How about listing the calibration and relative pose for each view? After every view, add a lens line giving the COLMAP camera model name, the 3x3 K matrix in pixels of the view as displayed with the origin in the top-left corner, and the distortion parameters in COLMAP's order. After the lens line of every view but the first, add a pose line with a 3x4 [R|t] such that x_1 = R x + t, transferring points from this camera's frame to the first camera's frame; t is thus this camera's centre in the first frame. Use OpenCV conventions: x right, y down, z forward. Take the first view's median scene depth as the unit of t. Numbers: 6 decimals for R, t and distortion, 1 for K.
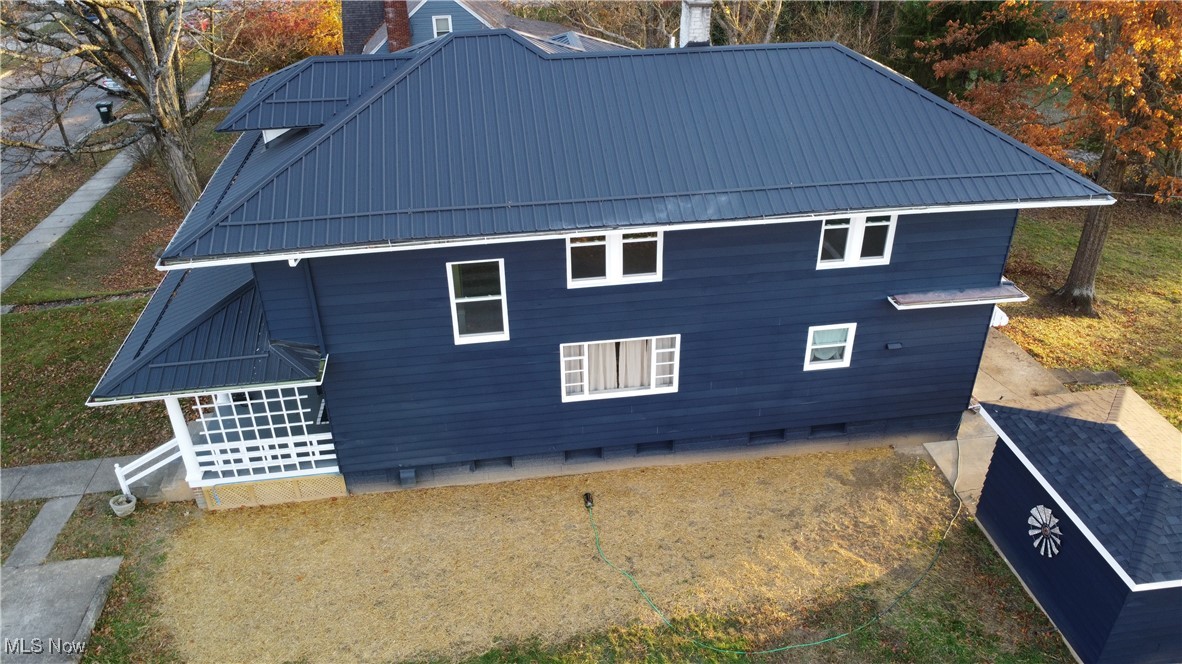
lens RADIAL K [[852.1, 0, 591.0], [0, 852.1, 332.0], [0, 0, 1]] dist [-0.036799, -0.001941]
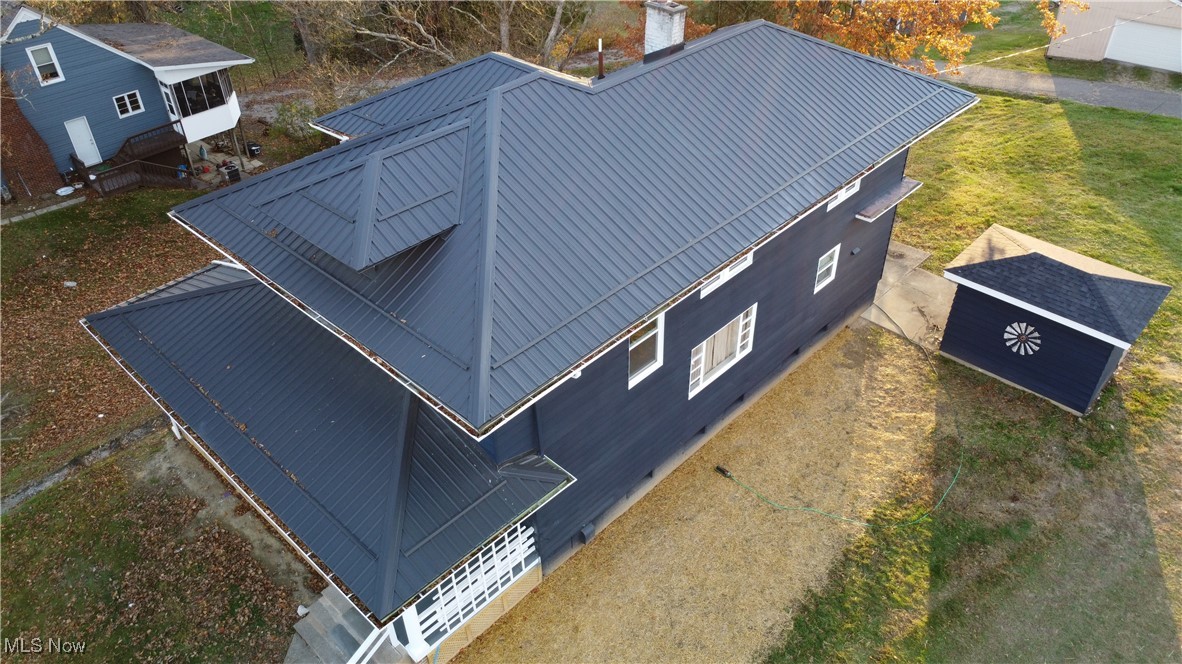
lens RADIAL K [[852.1, 0, 591.0], [0, 852.1, 332.0], [0, 0, 1]] dist [-0.036799, -0.001941]
pose [[0.784621, -0.373582, 0.494779, -0.643045], [0.326659, 0.927410, 0.182223, -0.238488], [-0.526938, 0.018648, 0.849699, 0.147463]]
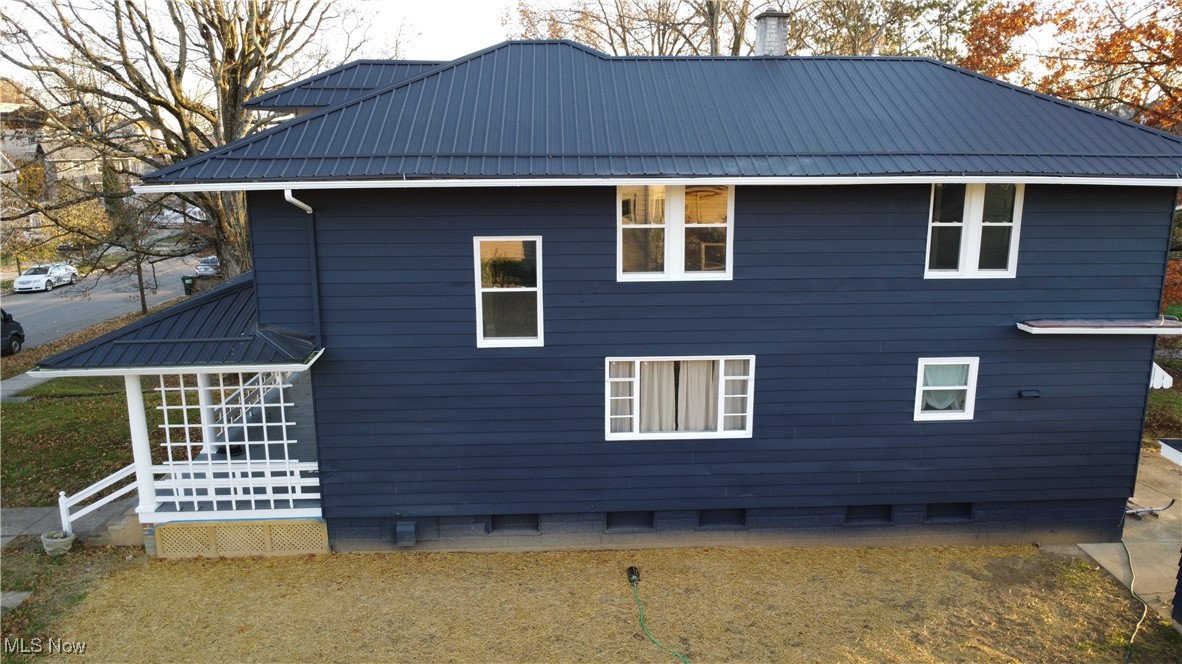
lens RADIAL K [[852.1, 0, 591.0], [0, 852.1, 332.0], [0, 0, 1]] dist [-0.036799, -0.001941]
pose [[0.995256, 0.030166, -0.092494, 0.023803], [-0.057267, 0.950207, -0.306311, 0.234917], [0.078648, 0.310155, 0.947427, 0.217293]]
